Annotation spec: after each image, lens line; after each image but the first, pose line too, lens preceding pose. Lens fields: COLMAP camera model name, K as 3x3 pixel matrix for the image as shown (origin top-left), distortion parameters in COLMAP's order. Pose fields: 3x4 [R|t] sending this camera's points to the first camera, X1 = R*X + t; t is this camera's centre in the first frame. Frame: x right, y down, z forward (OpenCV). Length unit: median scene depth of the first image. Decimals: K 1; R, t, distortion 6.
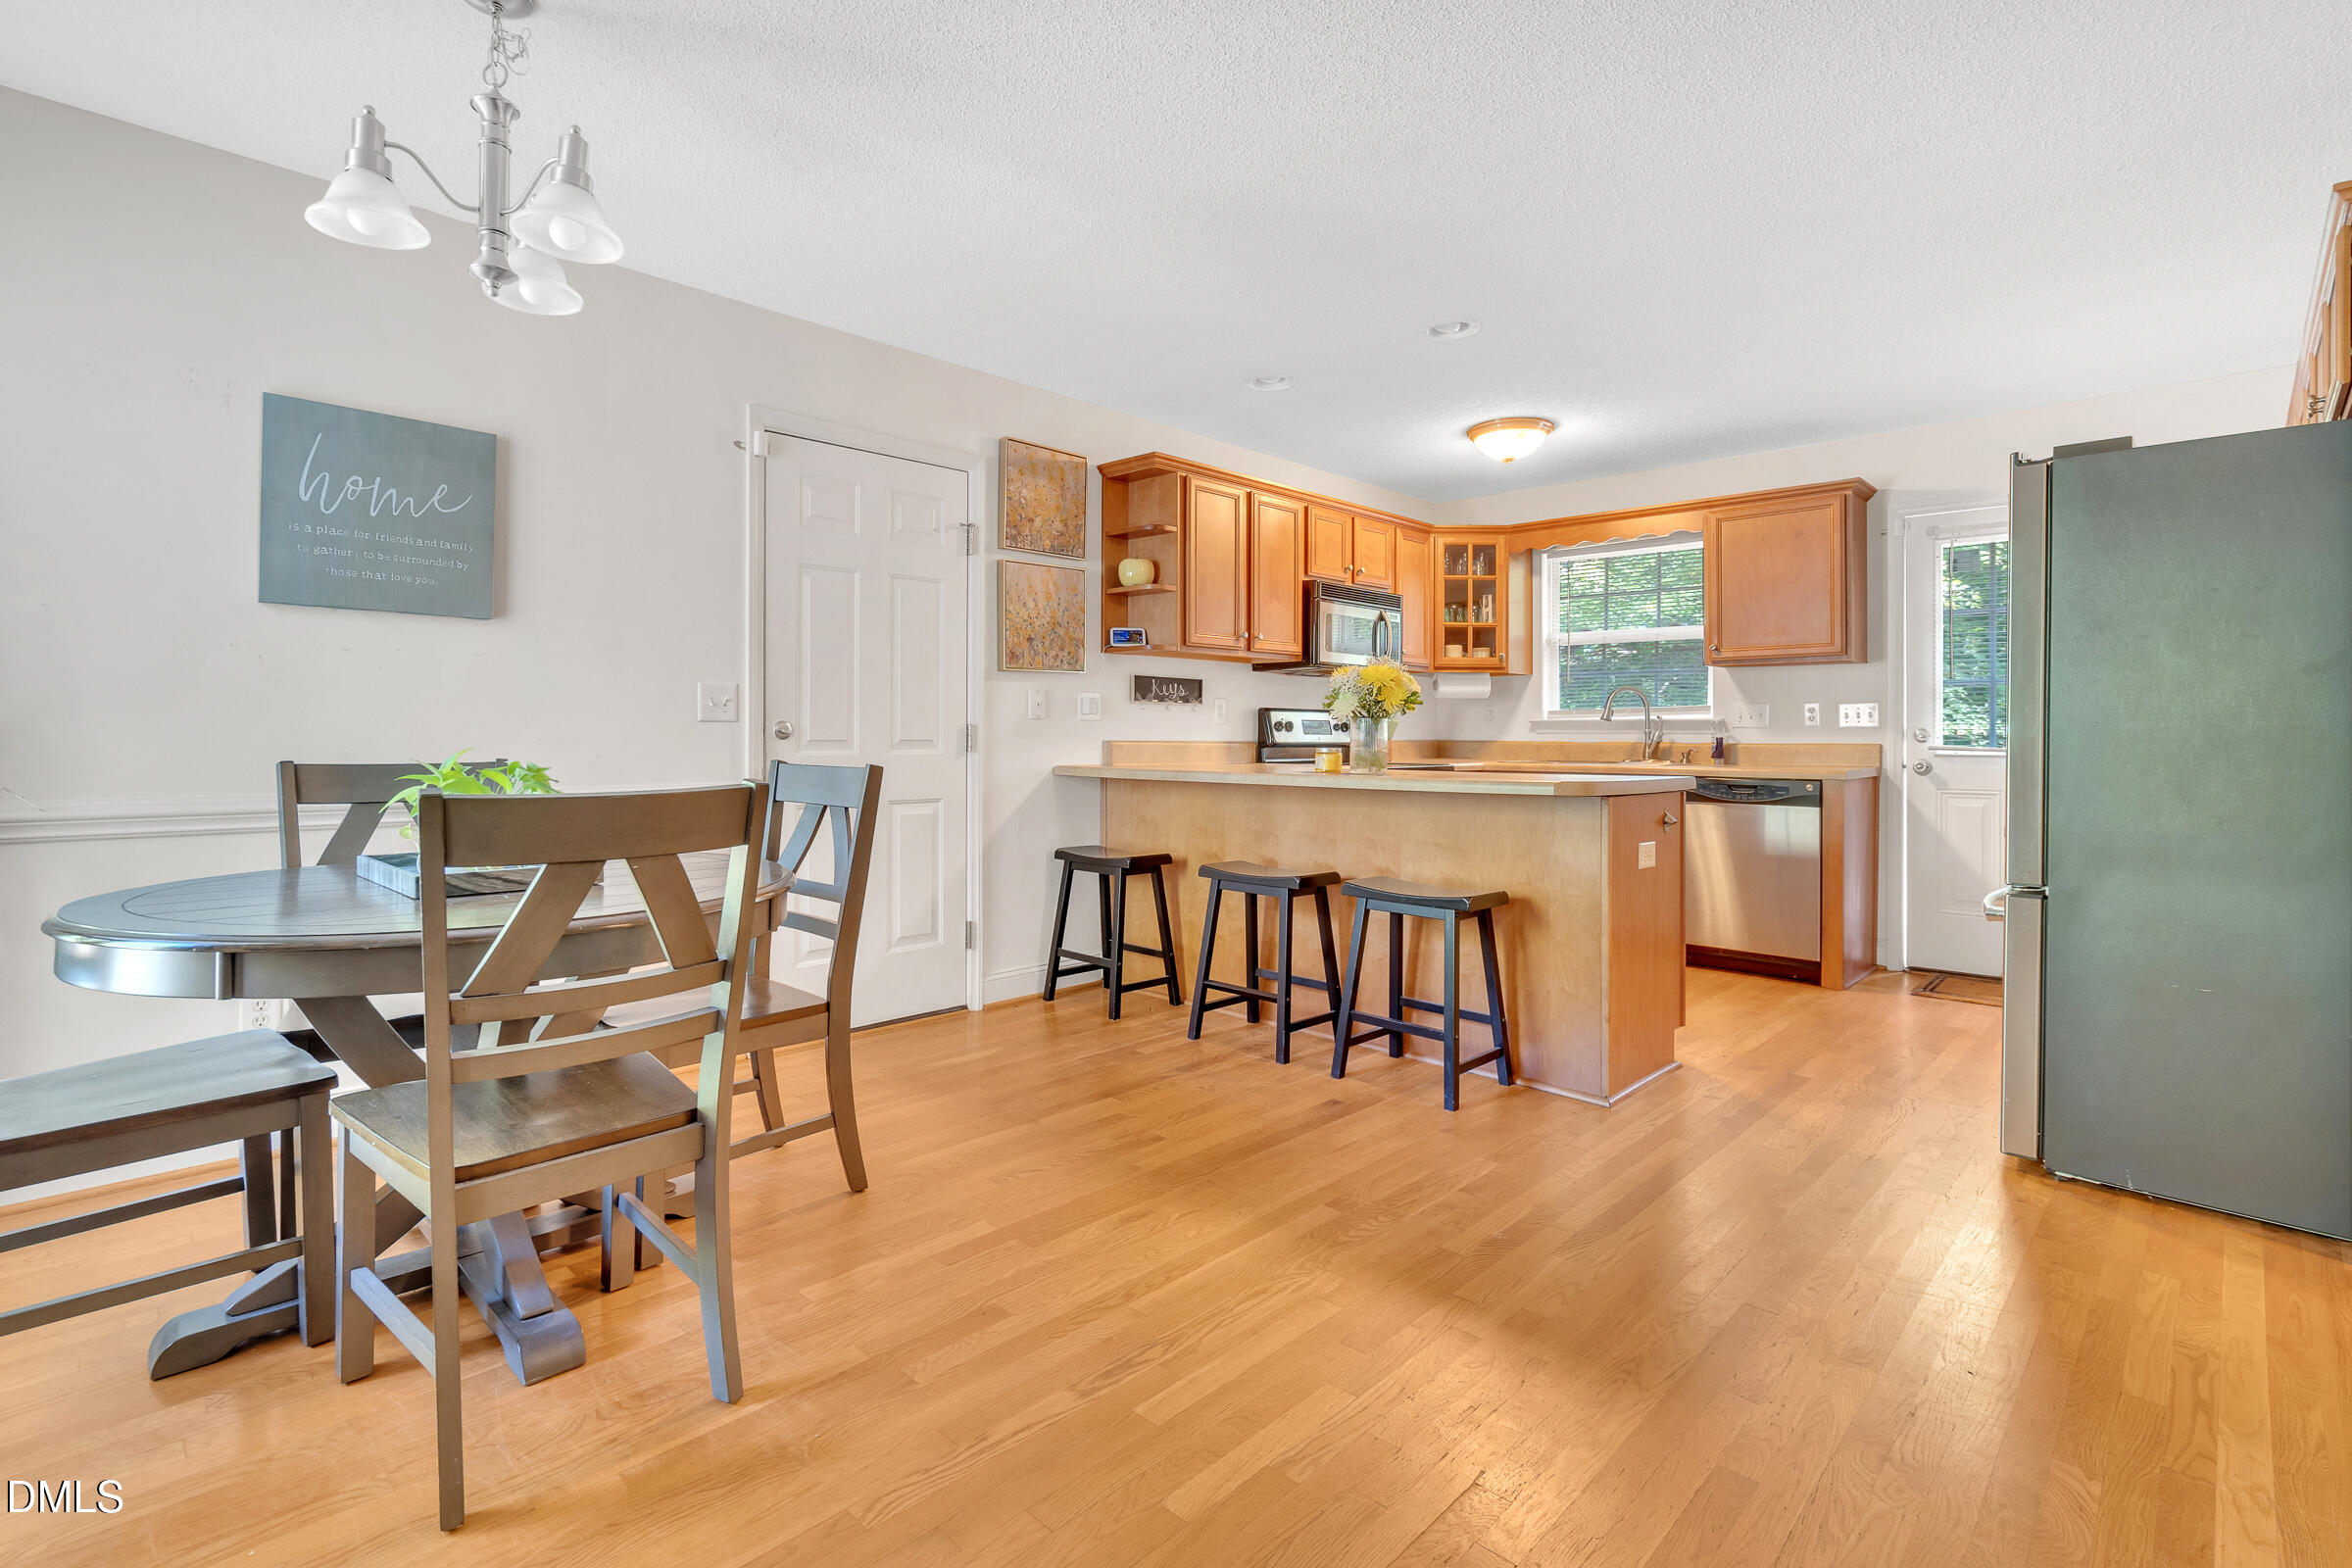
lens RADIAL K [[1083.2, 0, 1150.9], [0, 1083.2, 723.6], [0, 0, 1]] dist [0.002196, 0.000205]
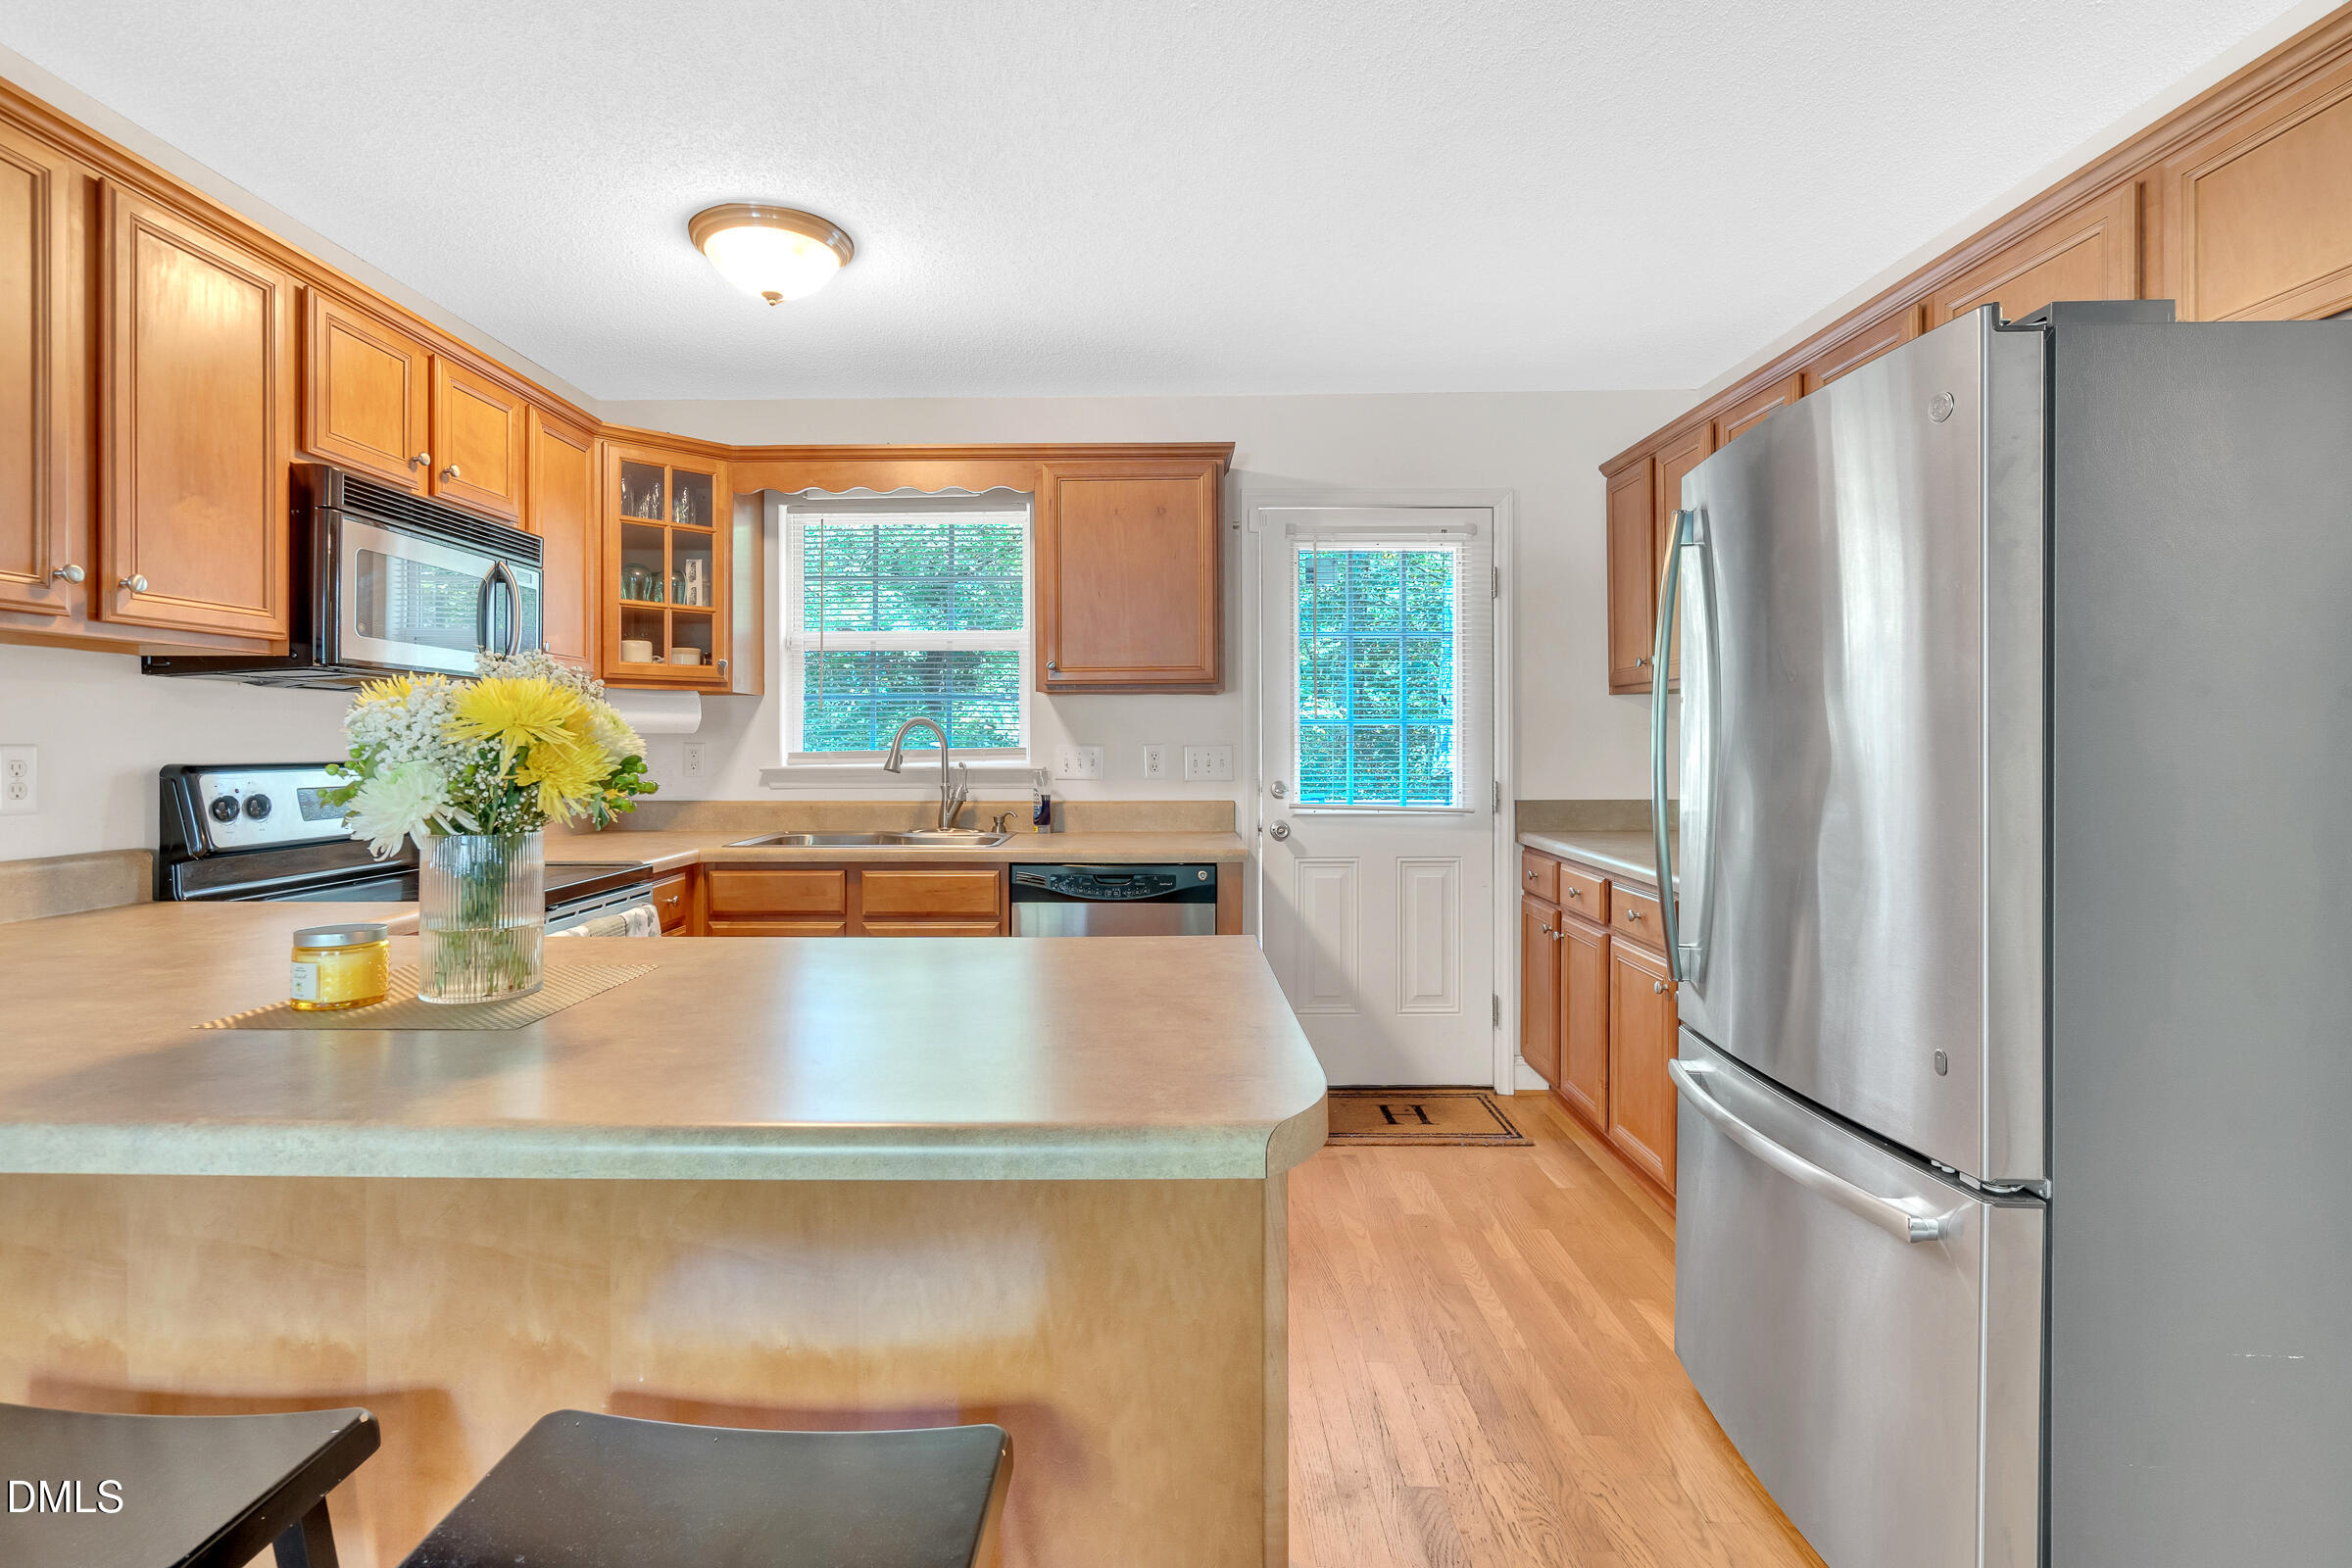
lens RADIAL K [[1097.5, 0, 1128.7], [0, 1097.5, 741.5], [0, 0, 1]] dist [-0.000185, -0.000422]
pose [[0.732697, -0.004335, 0.680541, 0.082673], [-0.000965, 0.999972, 0.007409, -0.026062], [-0.680554, -0.006086, 0.732673, 0.437323]]
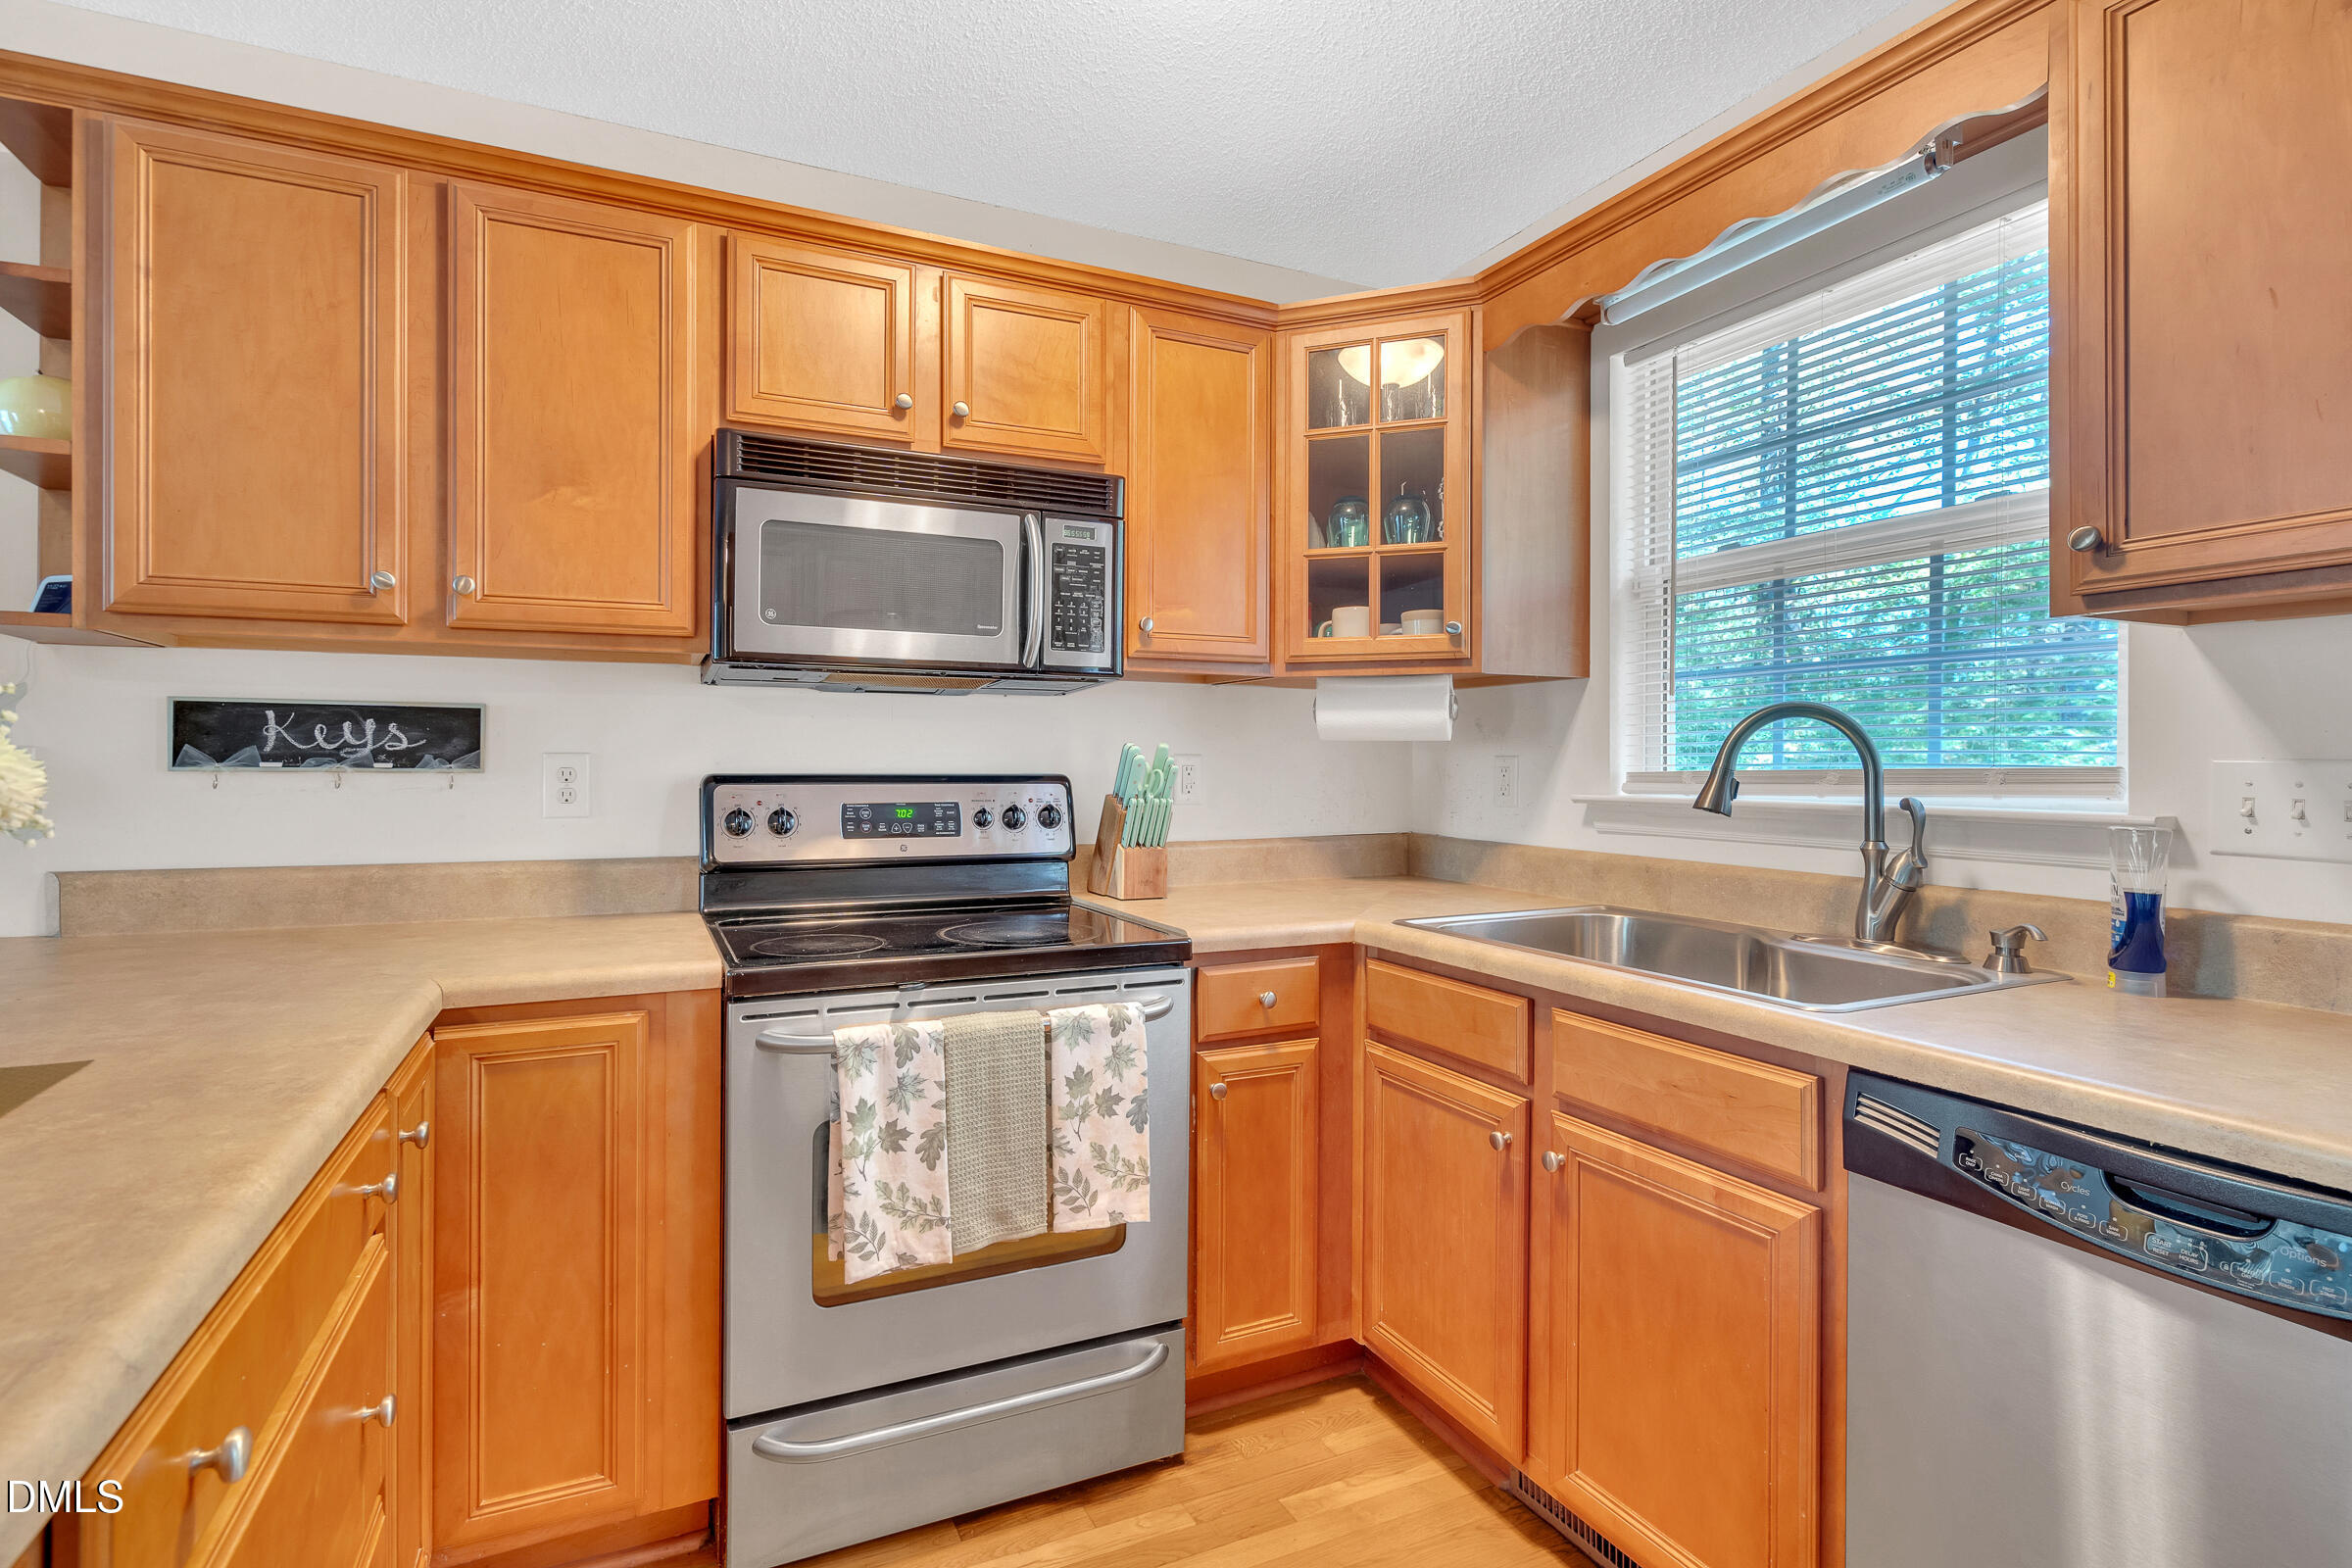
lens RADIAL K [[1097.5, 0, 1137.6], [0, 1097.5, 760.4], [0, 0, 1]] dist [-0.000185, -0.000422]
pose [[0.935348, -0.001614, -0.353726, 0.383146], [0.003894, 0.999976, 0.005733, -0.020916], [0.353708, -0.006740, 0.935331, 0.652907]]
